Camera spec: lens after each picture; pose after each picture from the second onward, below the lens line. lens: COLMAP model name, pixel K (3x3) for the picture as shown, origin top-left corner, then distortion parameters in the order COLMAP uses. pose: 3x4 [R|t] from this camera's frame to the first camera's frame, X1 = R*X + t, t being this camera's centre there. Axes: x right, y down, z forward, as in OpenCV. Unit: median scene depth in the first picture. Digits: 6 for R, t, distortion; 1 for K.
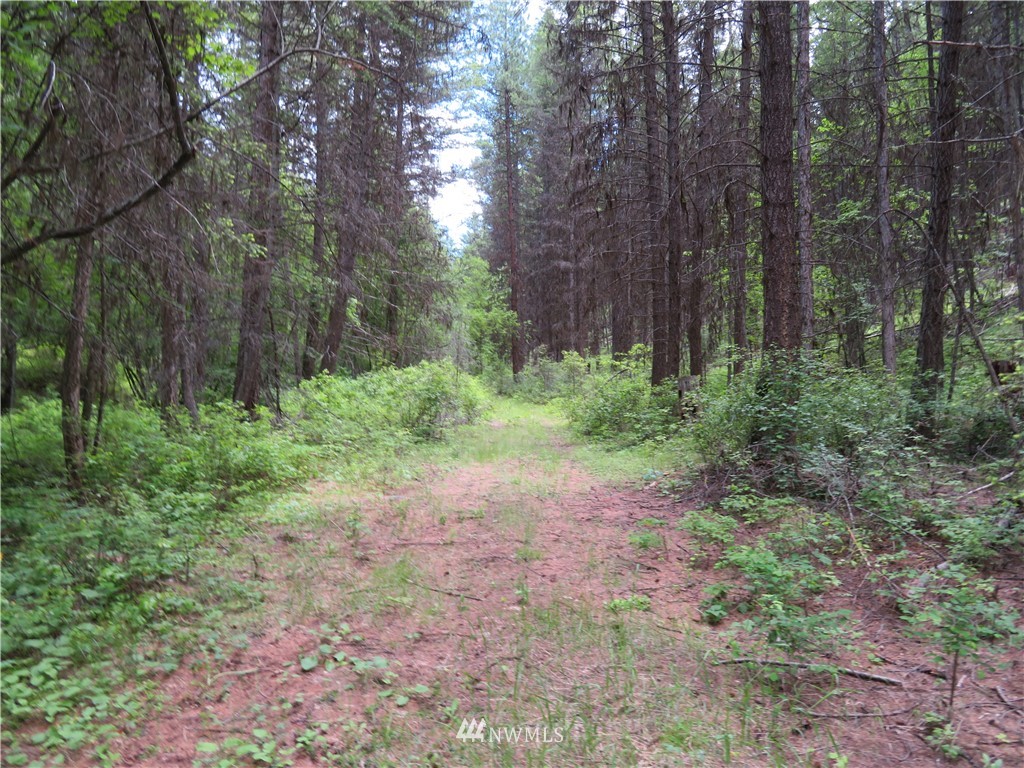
lens RADIAL K [[736.4, 0, 512.0], [0, 736.4, 383.7], [0, 0, 1]] dist [0.004272, 0.008107]
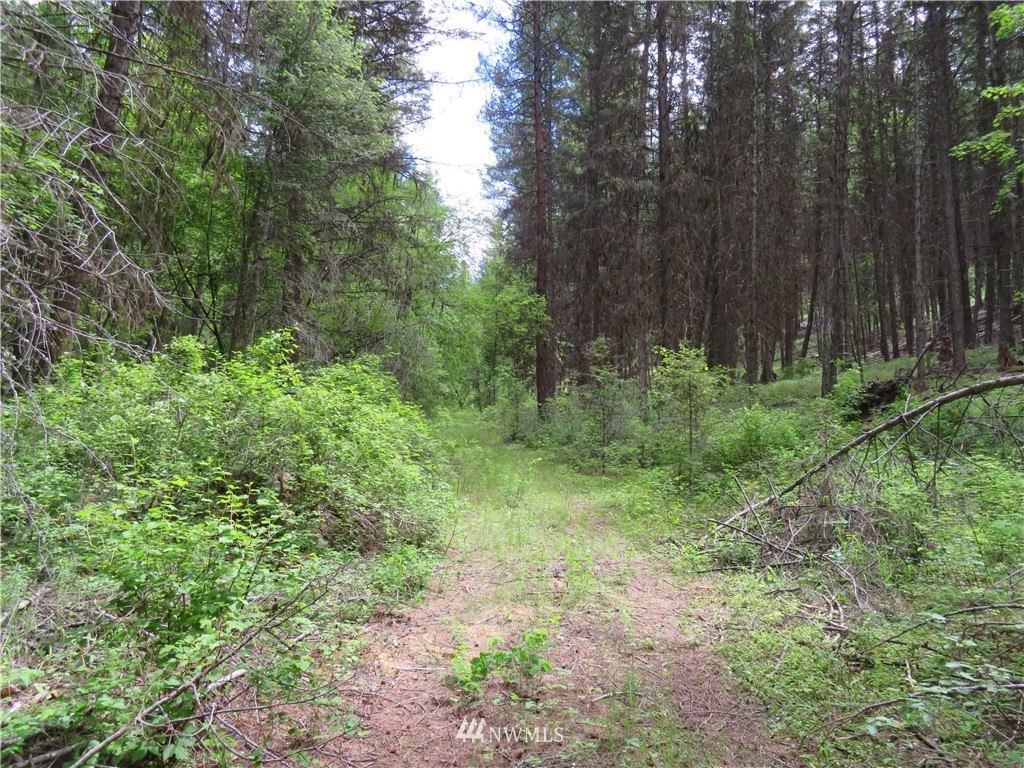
lens RADIAL K [[736.4, 0, 512.2], [0, 736.4, 383.8], [0, 0, 1]] dist [0.004272, 0.008107]
pose [[0.999093, 0.016148, -0.039392, 0.003903], [-0.017997, 0.998731, -0.047045, -0.001753], [0.038582, 0.047711, 0.998116, 0.435747]]
